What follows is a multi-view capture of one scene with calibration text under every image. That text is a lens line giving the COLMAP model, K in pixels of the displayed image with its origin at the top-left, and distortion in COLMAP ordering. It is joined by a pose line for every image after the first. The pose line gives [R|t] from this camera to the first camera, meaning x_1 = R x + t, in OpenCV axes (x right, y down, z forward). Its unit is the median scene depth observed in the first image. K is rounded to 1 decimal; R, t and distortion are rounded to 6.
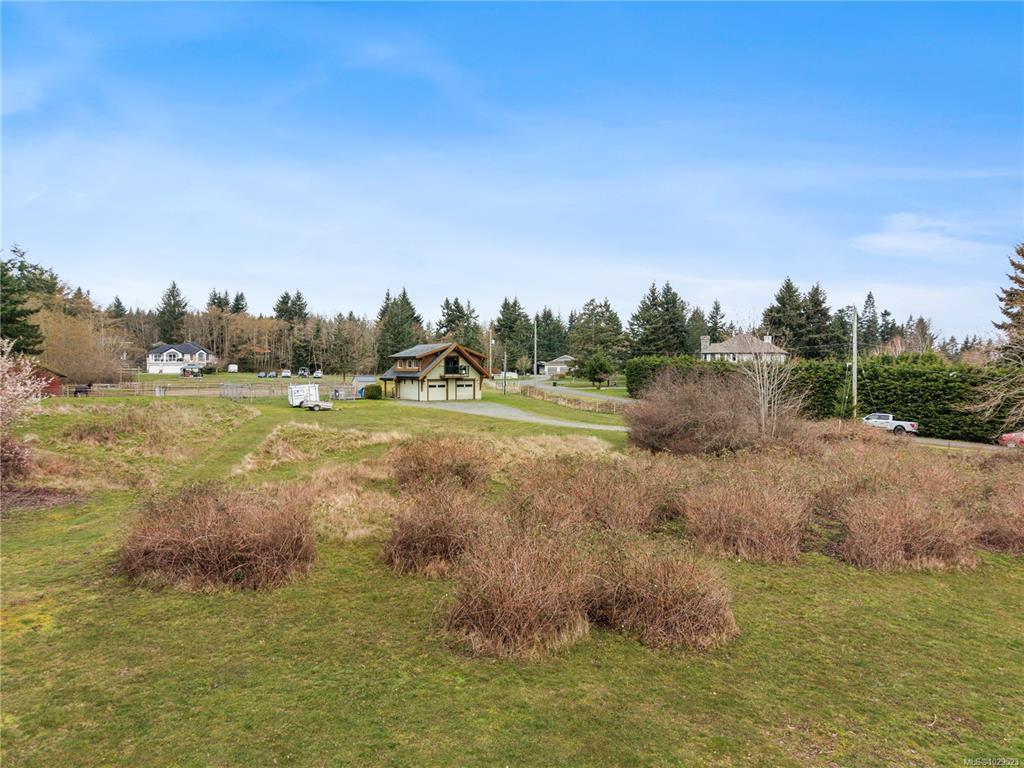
lens RADIAL K [[711.8, 0, 547.0], [0, 711.8, 384.9], [0, 0, 1]] dist [-0.001238, -0.000403]
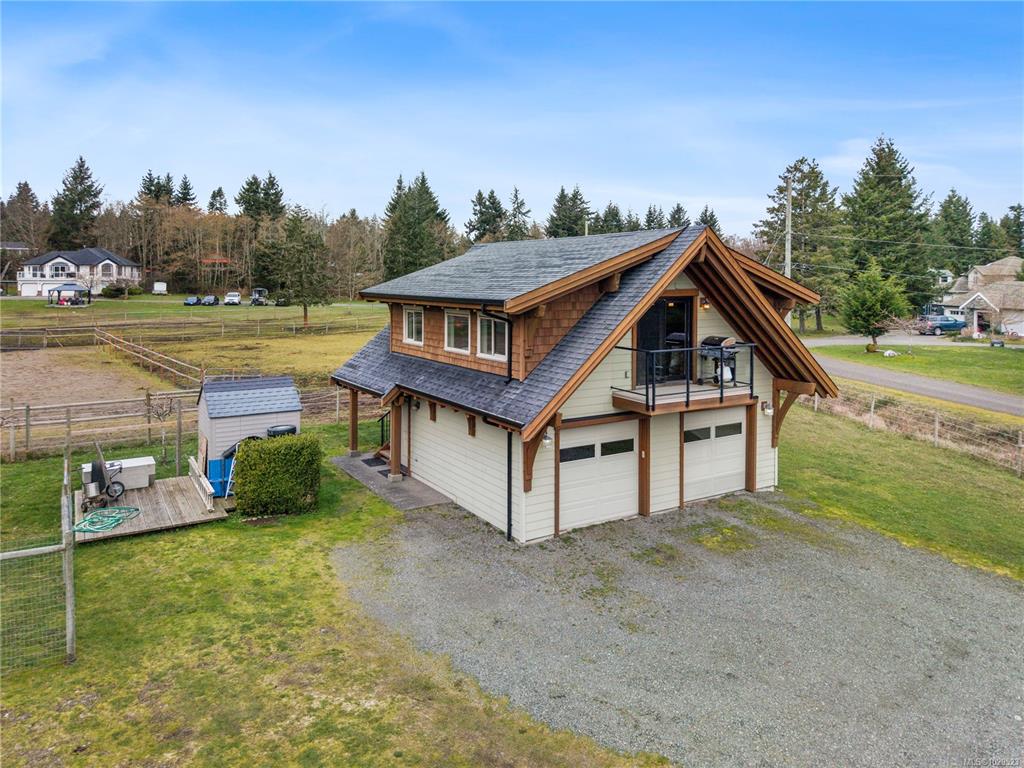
lens RADIAL K [[738.3, 0, 514.0], [0, 738.3, 298.4], [0, 0, 1]] dist [0.007732, 0.001894]
pose [[0.997317, 0.005916, -0.072959, -0.070381], [-0.005713, 0.999979, 0.002999, -0.017399], [0.072975, -0.002574, 0.997330, 0.344133]]
